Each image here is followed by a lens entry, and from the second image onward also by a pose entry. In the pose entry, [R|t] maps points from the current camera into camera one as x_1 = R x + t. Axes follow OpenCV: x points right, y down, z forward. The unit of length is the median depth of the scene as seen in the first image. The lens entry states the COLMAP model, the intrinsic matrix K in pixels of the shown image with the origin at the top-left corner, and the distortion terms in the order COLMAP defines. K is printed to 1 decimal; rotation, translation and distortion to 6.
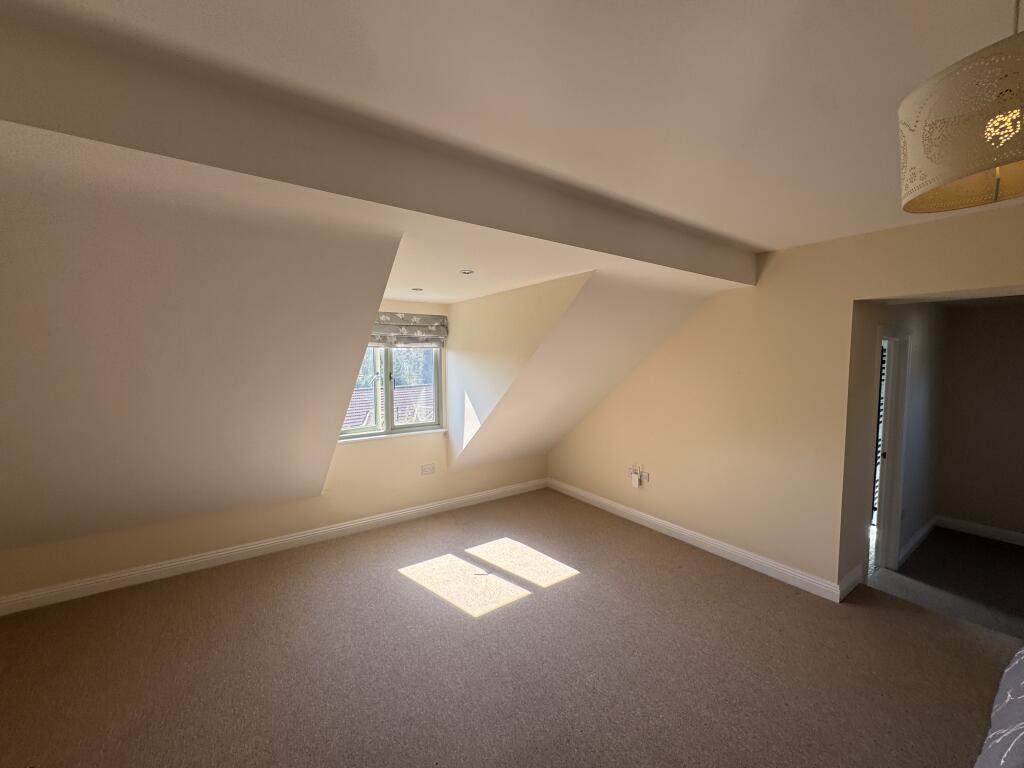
lens RADIAL K [[405.2, 0, 514.8], [0, 405.2, 389.1], [0, 0, 1]] dist [-0.012473, -0.000071]
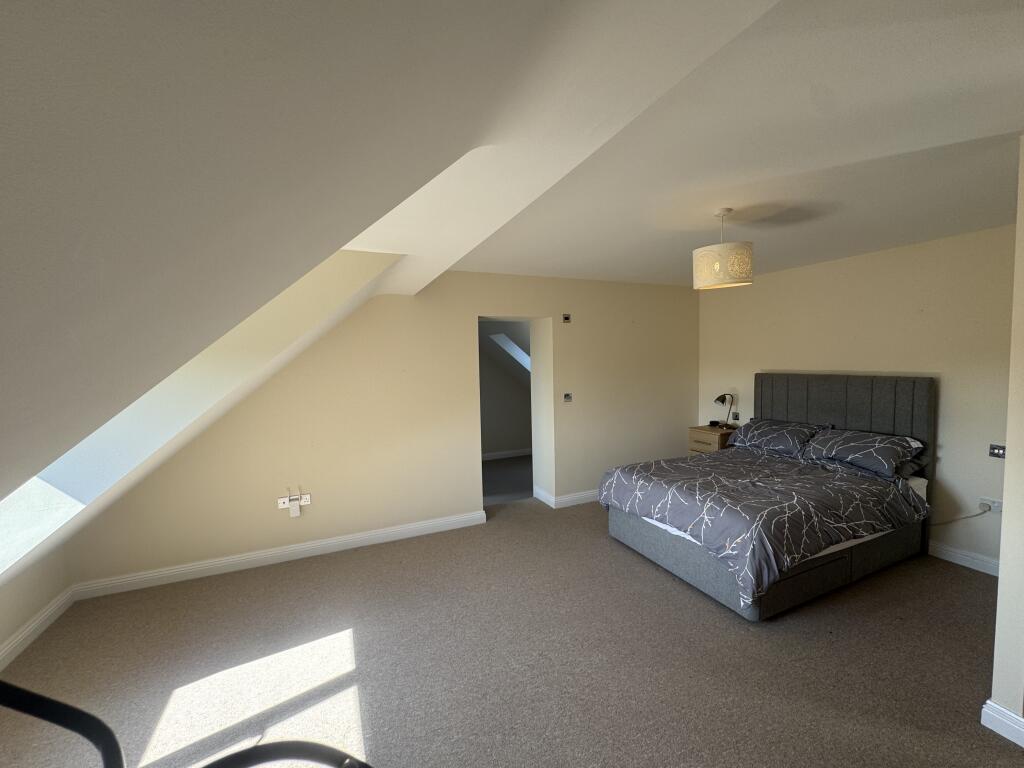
lens RADIAL K [[405.2, 0, 512.5], [0, 405.2, 381.6], [0, 0, 1]] dist [-0.012473, -0.000071]
pose [[0.162921, -0.088746, 0.982640, -0.483417], [0.064786, 0.994759, 0.079099, -0.094417], [-0.984510, 0.050774, 0.167817, 0.416847]]
